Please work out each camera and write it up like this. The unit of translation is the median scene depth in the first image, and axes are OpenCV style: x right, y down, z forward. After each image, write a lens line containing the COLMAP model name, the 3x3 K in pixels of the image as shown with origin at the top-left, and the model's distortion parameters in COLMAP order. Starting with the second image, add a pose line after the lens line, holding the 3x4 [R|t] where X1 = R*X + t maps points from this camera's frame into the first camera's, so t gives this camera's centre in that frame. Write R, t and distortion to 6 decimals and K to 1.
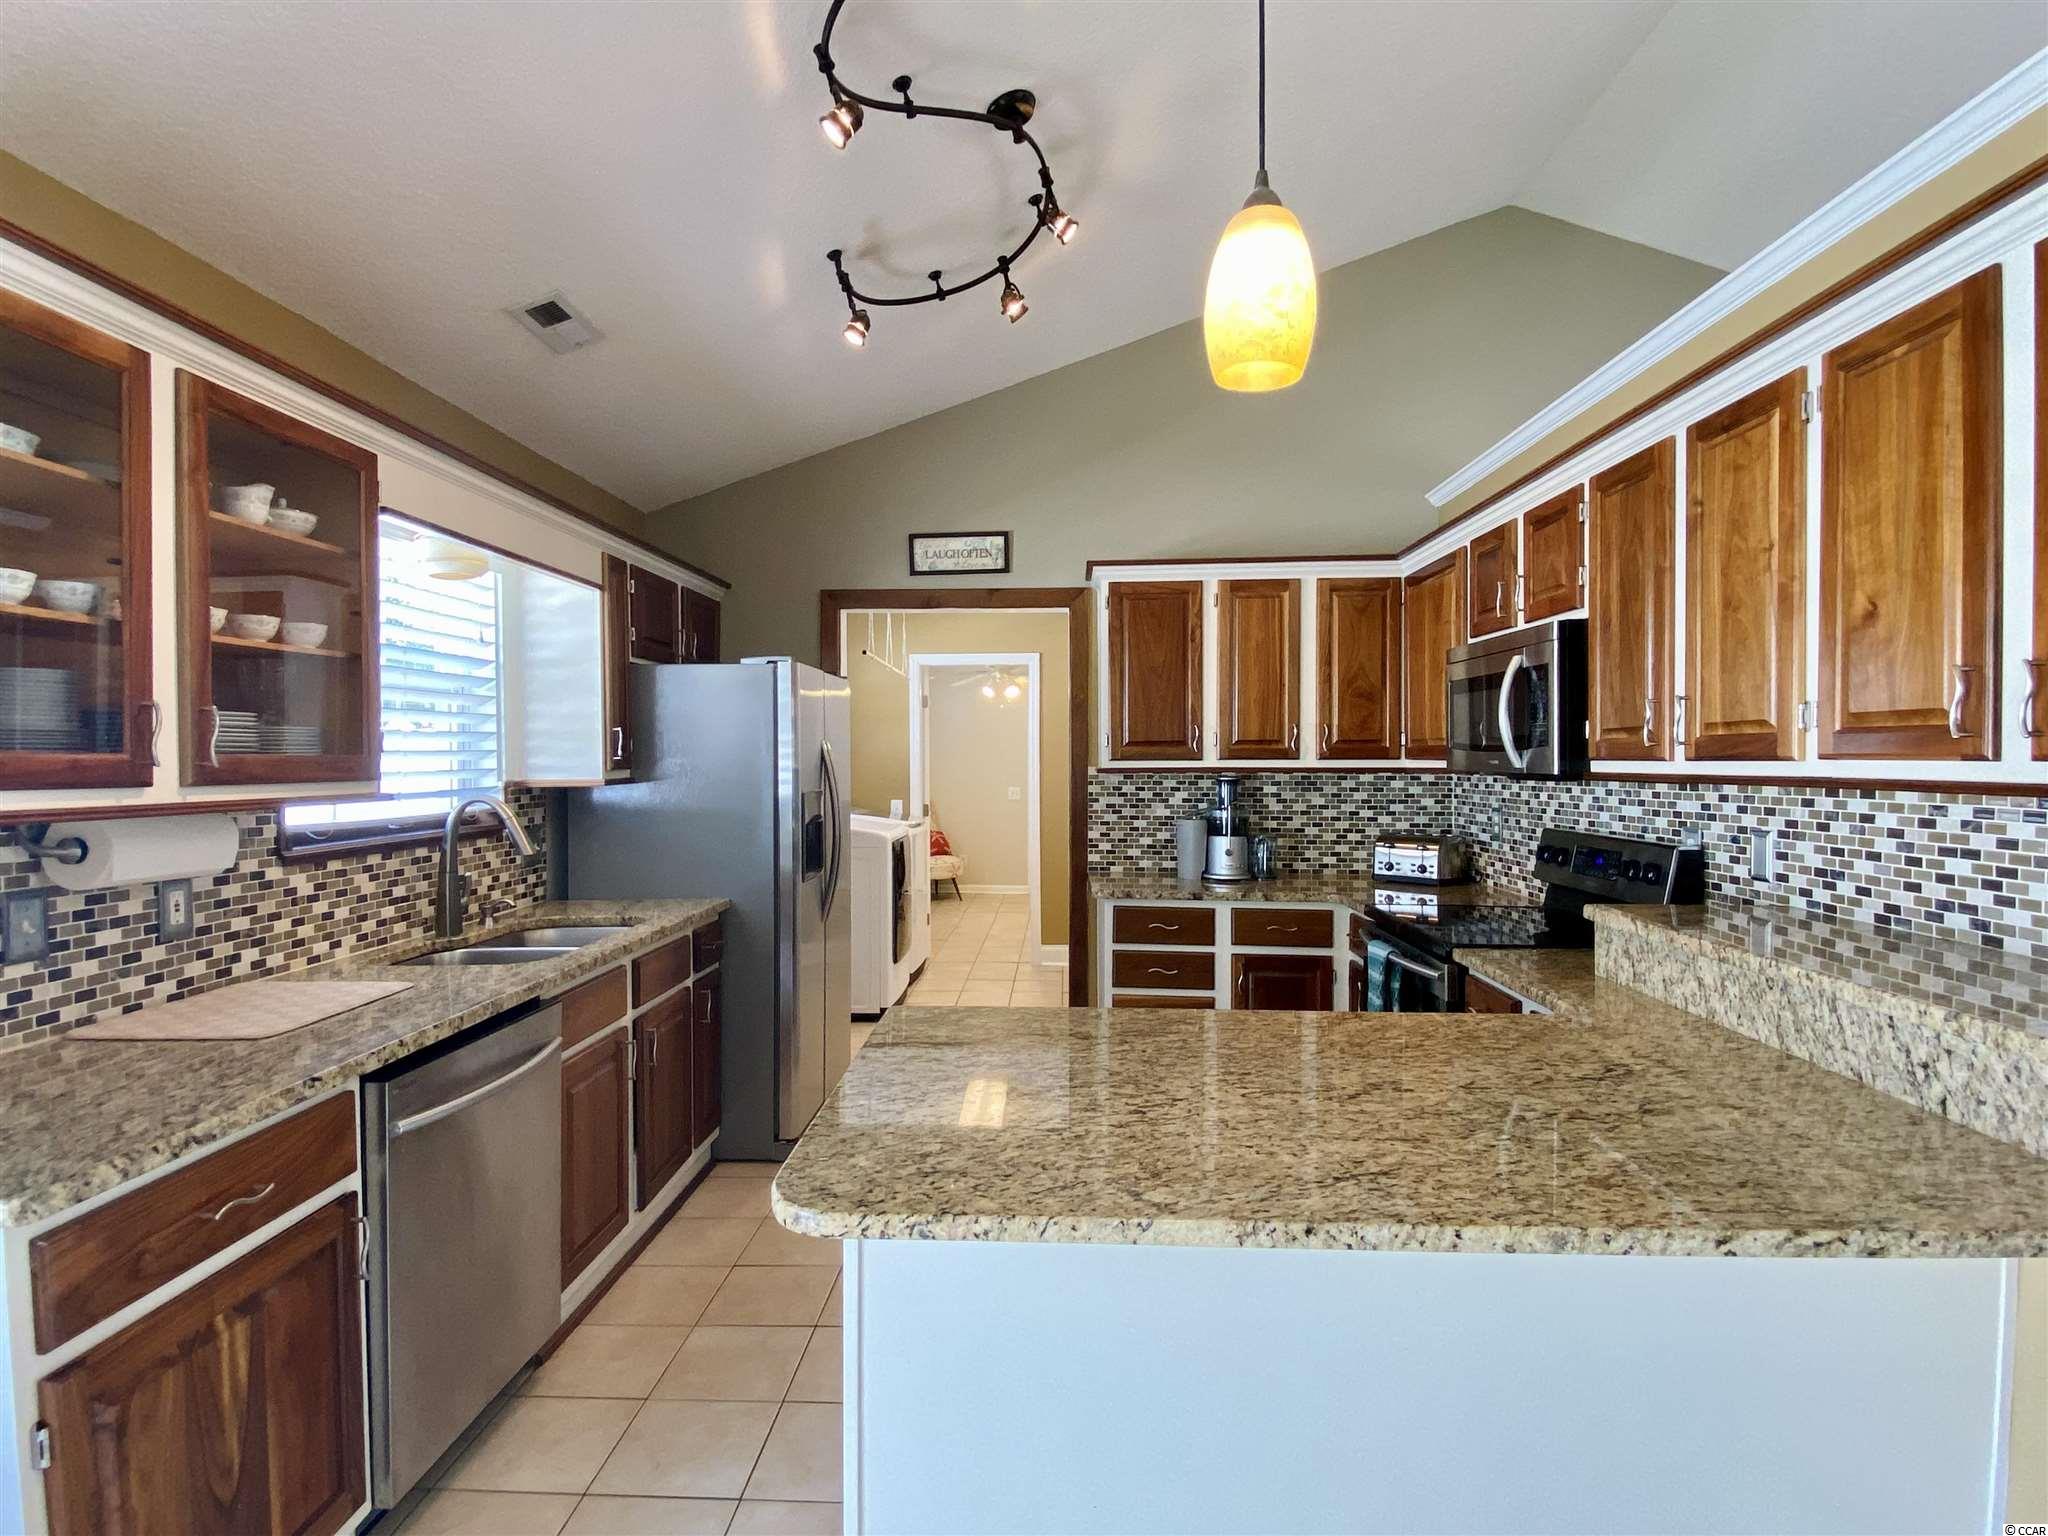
lens RADIAL K [[1050.6, 0, 1023.9], [0, 1050.6, 766.8], [0, 0, 1]] dist [0.003491, -0.001090]
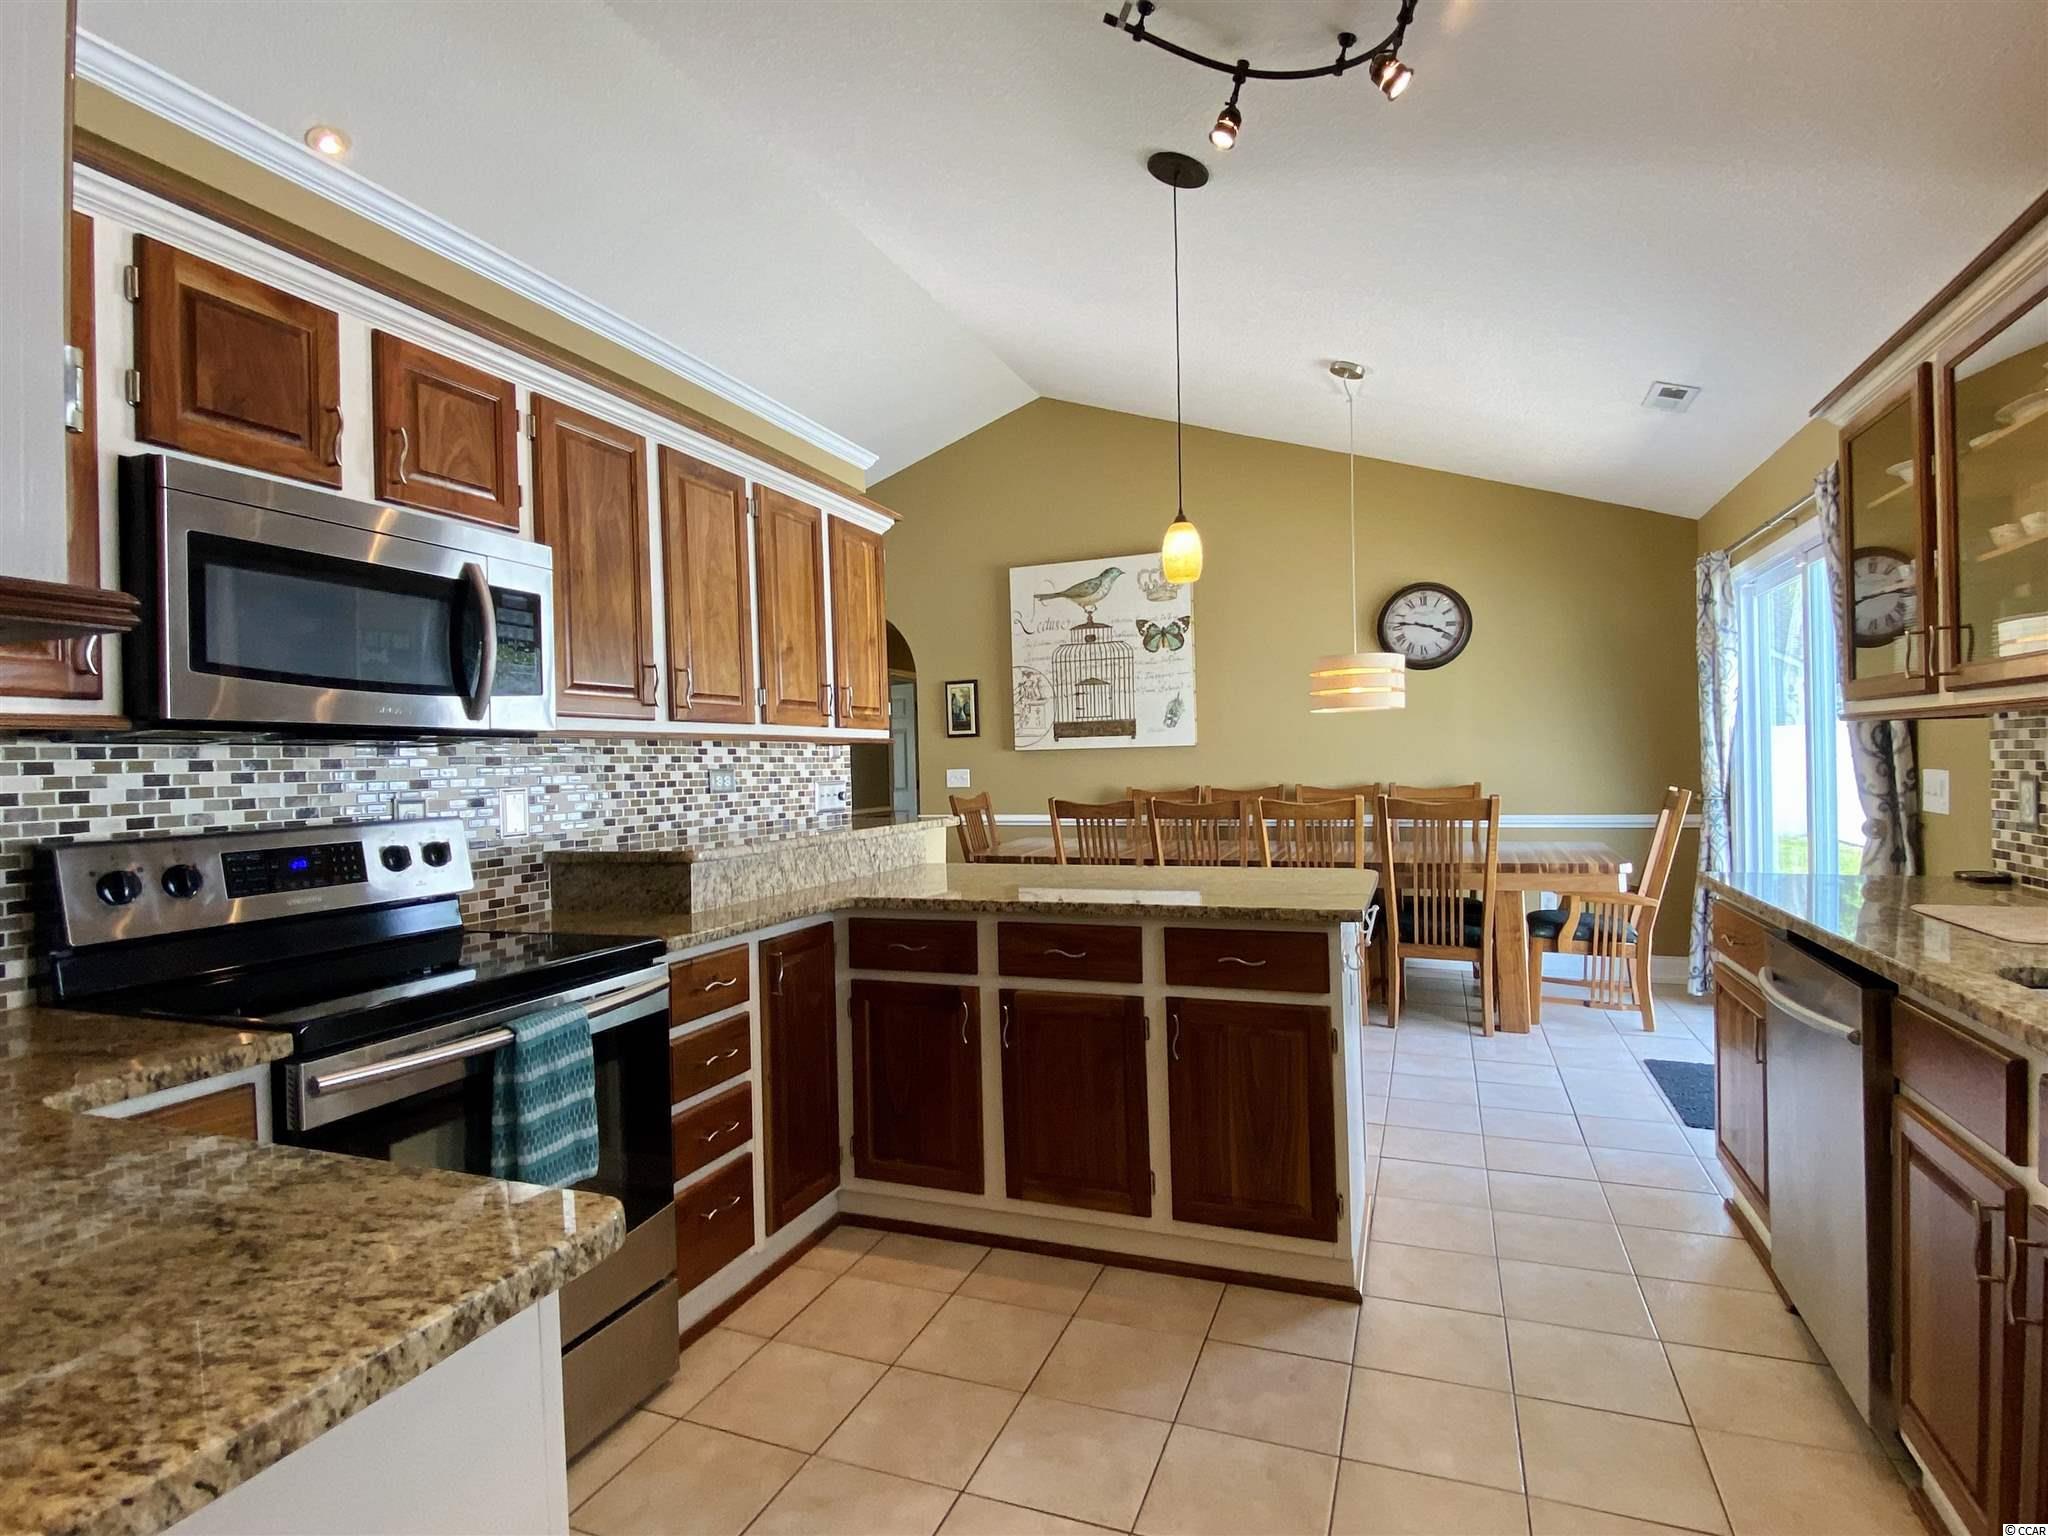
lens RADIAL K [[1050.6, 0, 1007.6], [0, 1050.6, 770.9], [0, 0, 1]] dist [0.003491, -0.001090]
pose [[-0.942567, 0.022063, 0.333288, -0.115327], [0.028223, 0.999508, 0.013652, 0.038808], [-0.332823, 0.022274, -0.942726, 1.708177]]
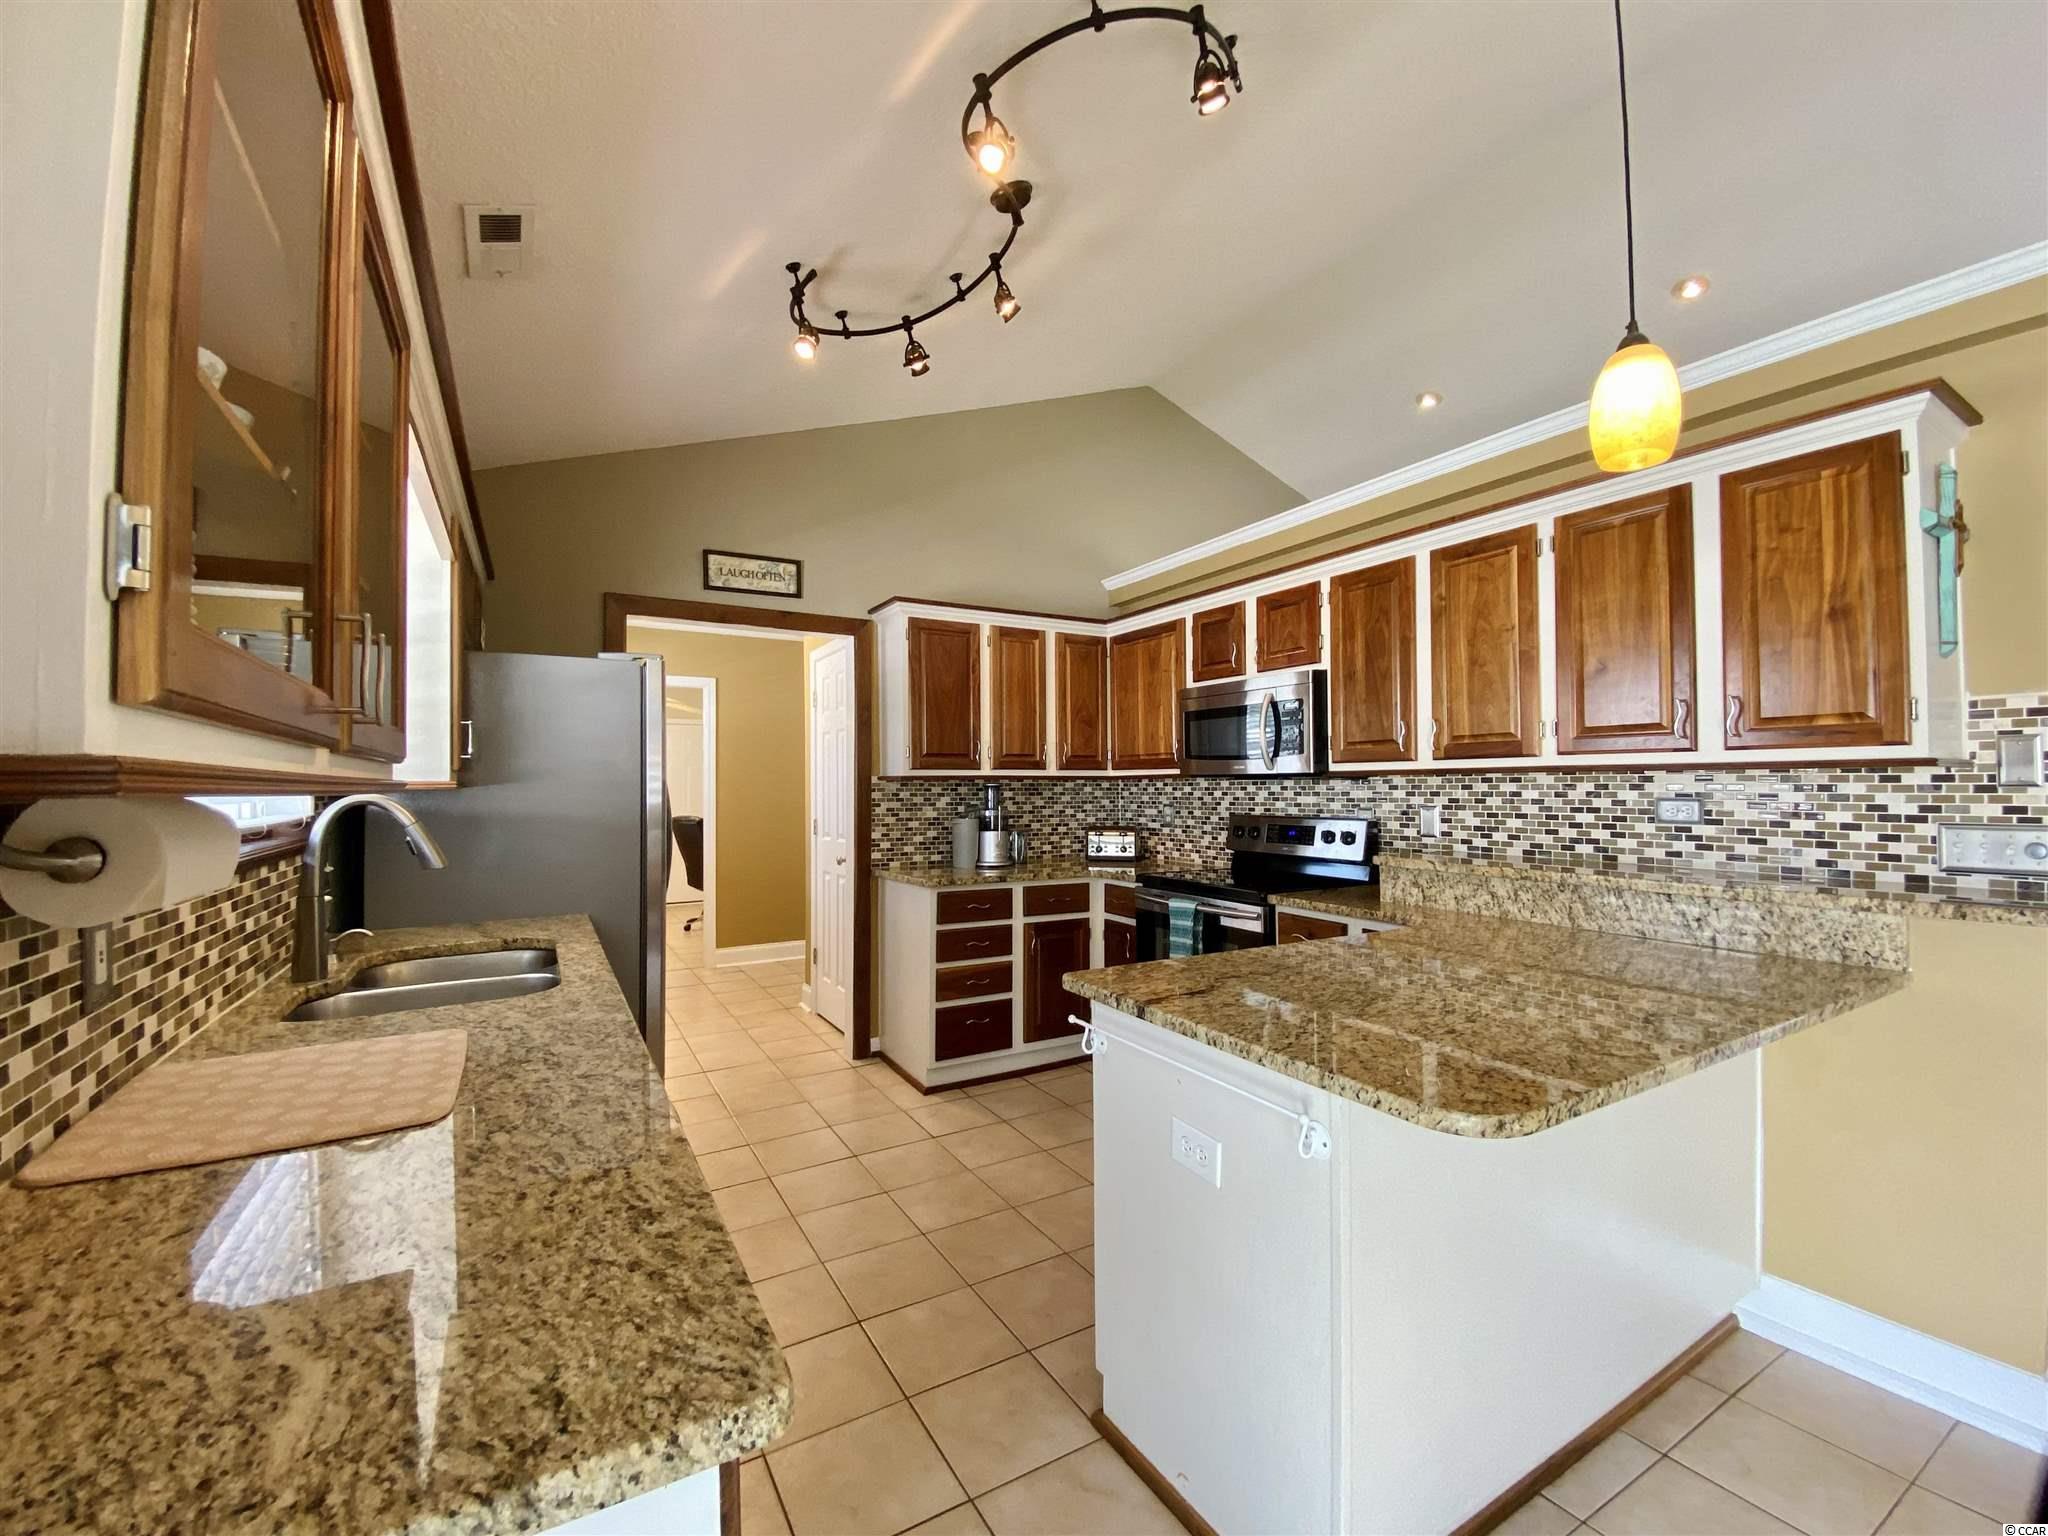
lens RADIAL K [[843.2, 0, 1026.0], [0, 843.2, 769.7], [0, 0, 1]] dist [0.009872, -0.001668]
pose [[0.839794, 0.008158, 0.542844, -0.491333], [0.007577, 0.999614, -0.026744, 0.032488], [-0.542852, 0.026573, 0.839408, 0.224616]]
